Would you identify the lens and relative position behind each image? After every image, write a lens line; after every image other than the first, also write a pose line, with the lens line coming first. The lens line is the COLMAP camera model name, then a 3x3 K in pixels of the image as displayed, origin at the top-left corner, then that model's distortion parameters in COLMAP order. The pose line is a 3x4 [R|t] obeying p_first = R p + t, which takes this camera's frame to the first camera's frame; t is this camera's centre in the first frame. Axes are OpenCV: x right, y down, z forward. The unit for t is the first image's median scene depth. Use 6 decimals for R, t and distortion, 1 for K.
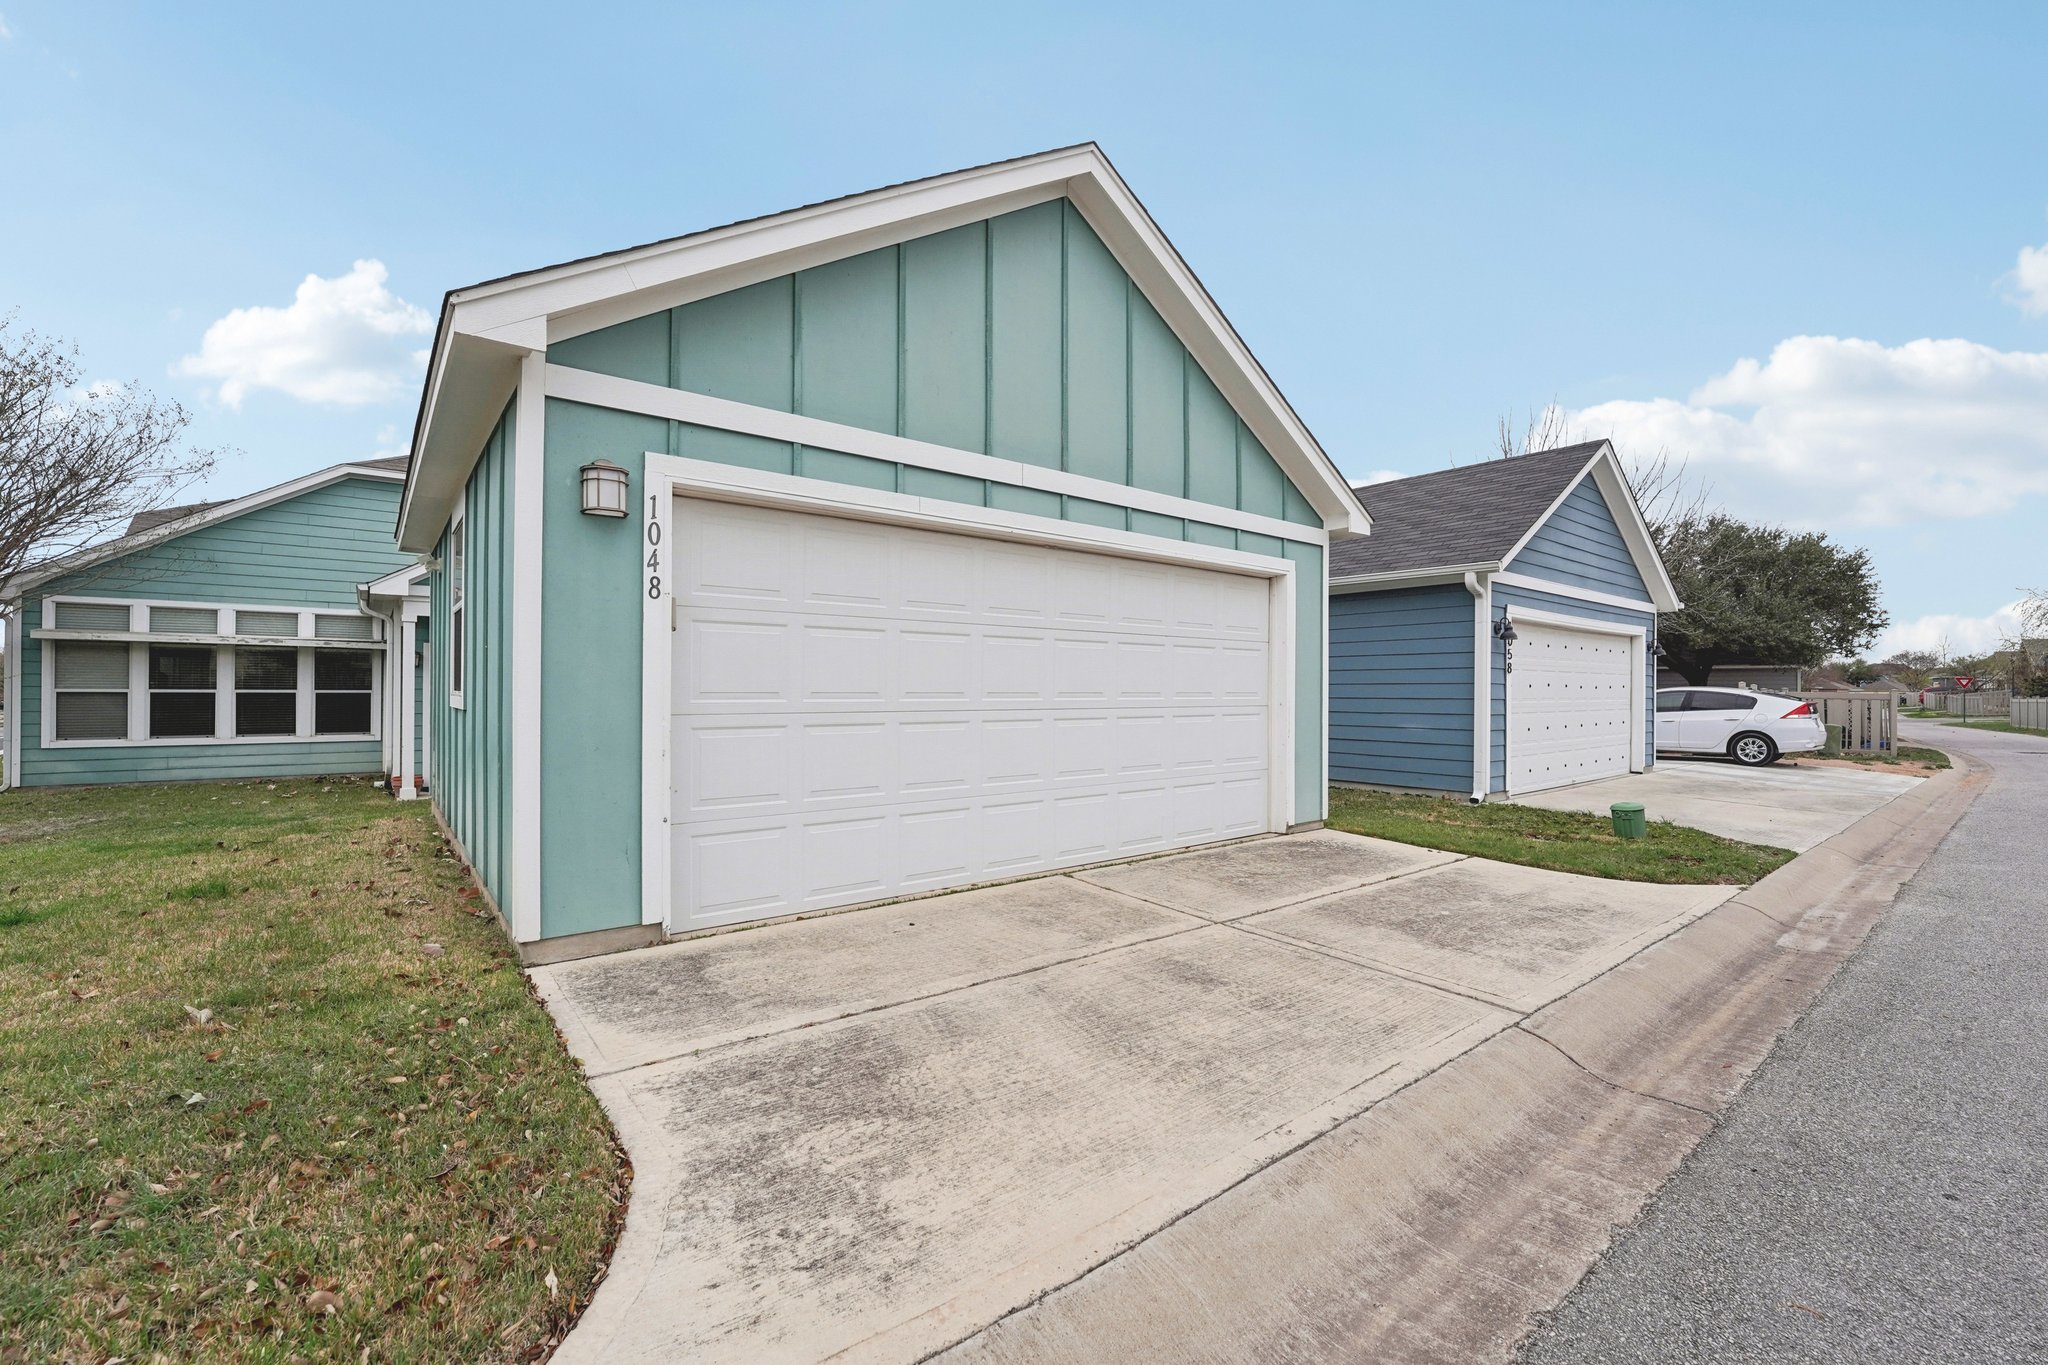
lens RADIAL K [[838.3, 0, 1026.1], [0, 838.3, 687.2], [0, 0, 1]] dist [-0.018865, 0.000286]
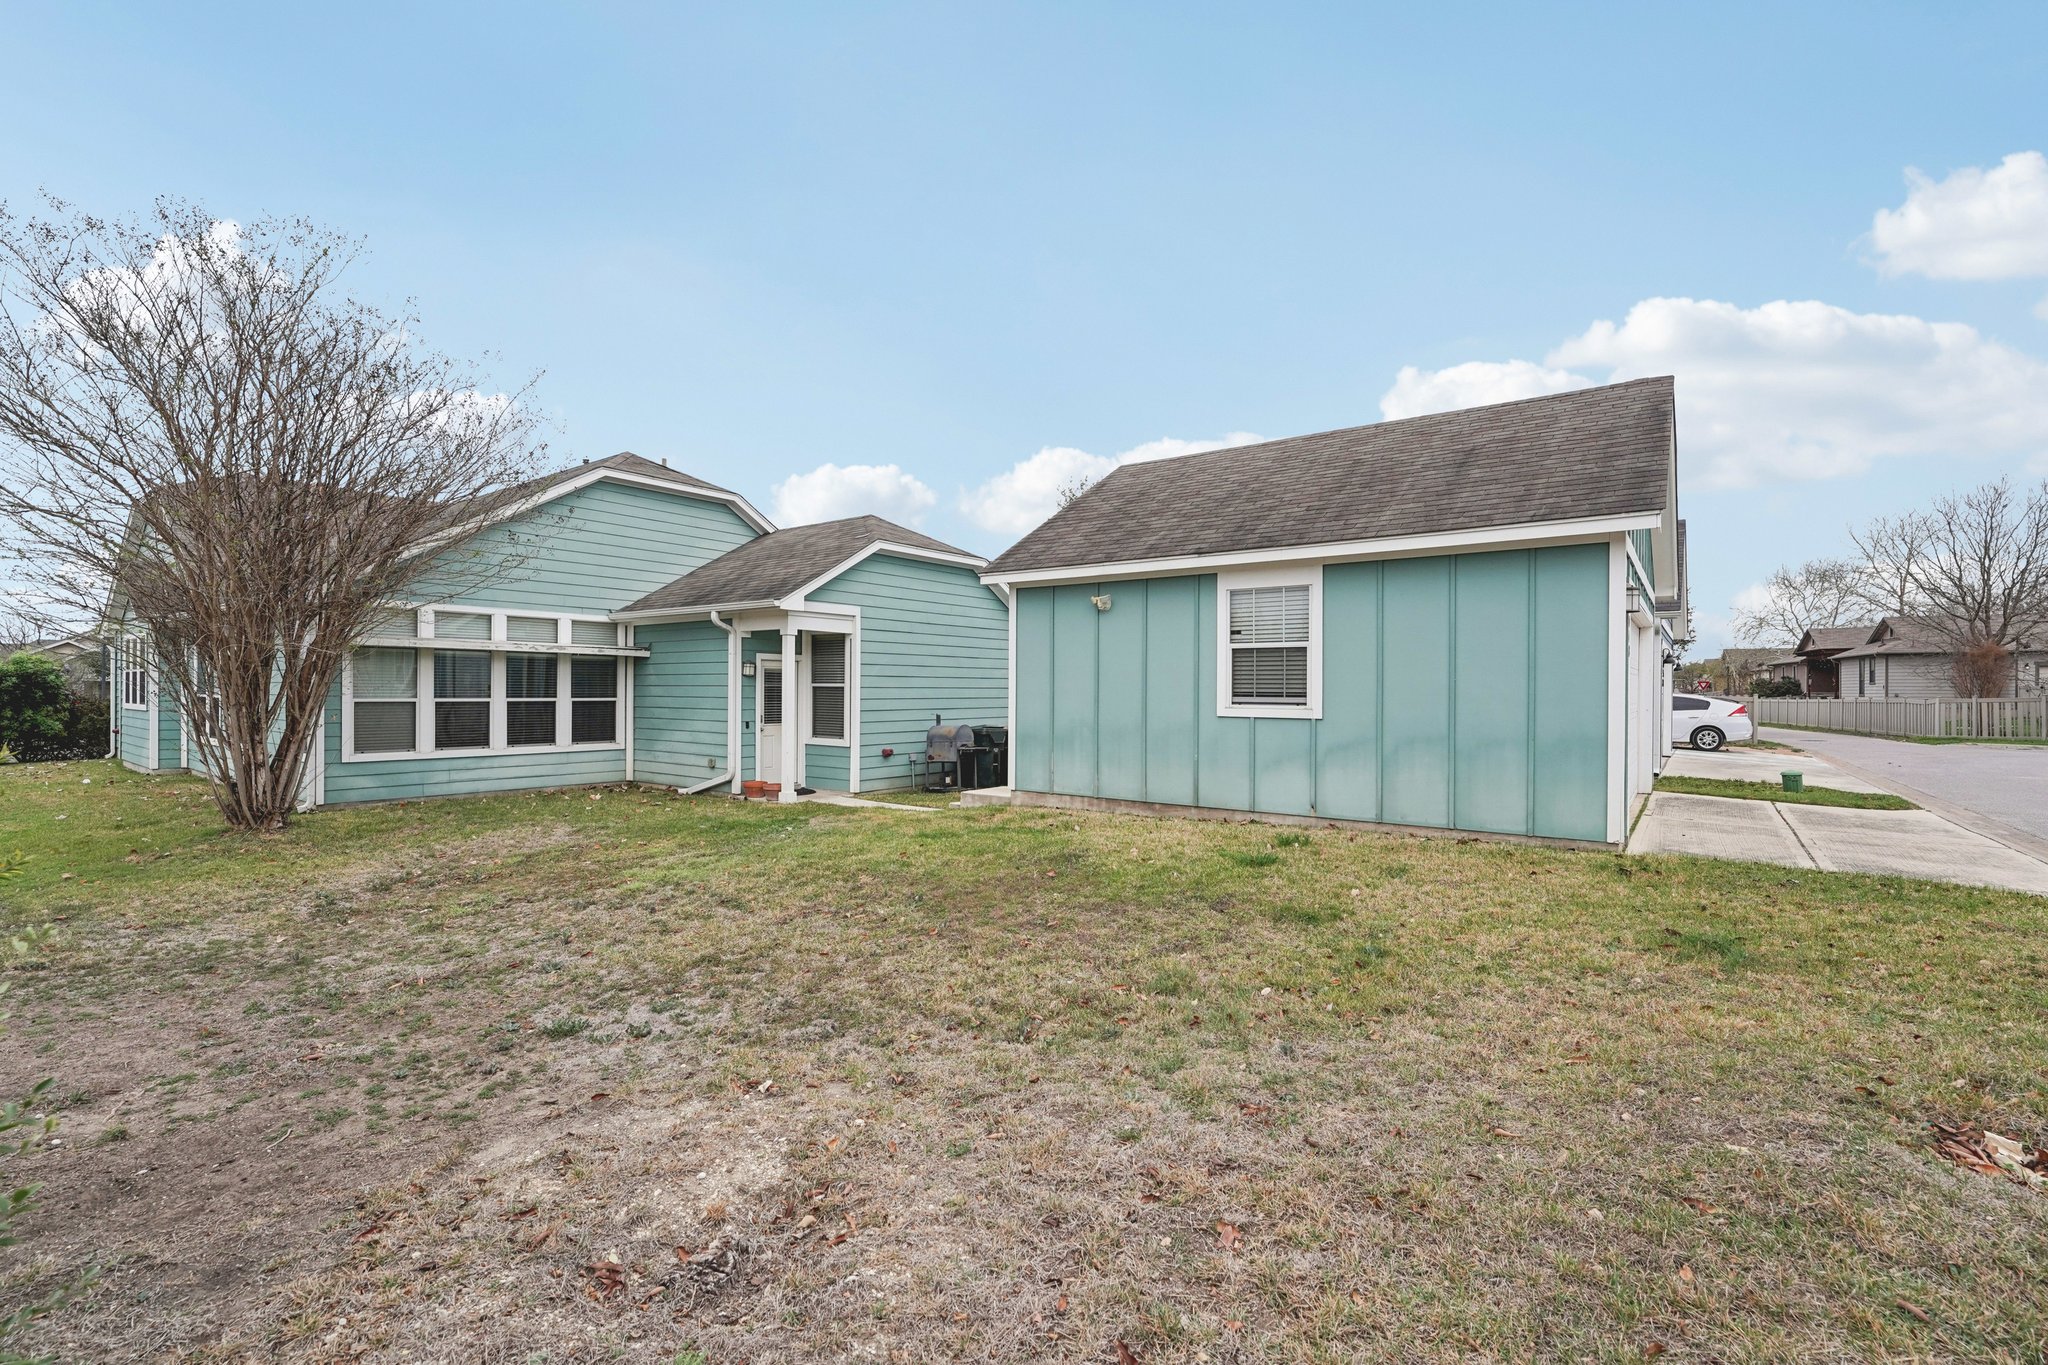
lens RADIAL K [[883.2, 0, 1021.2], [0, 883.2, 686.1], [0, 0, 1]] dist [-0.017736, -0.000123]
pose [[0.970943, 0.001415, 0.239309, -0.622305], [-0.001516, 0.999999, 0.000237, -0.012054], [-0.239308, -0.000593, 0.970944, -0.133032]]
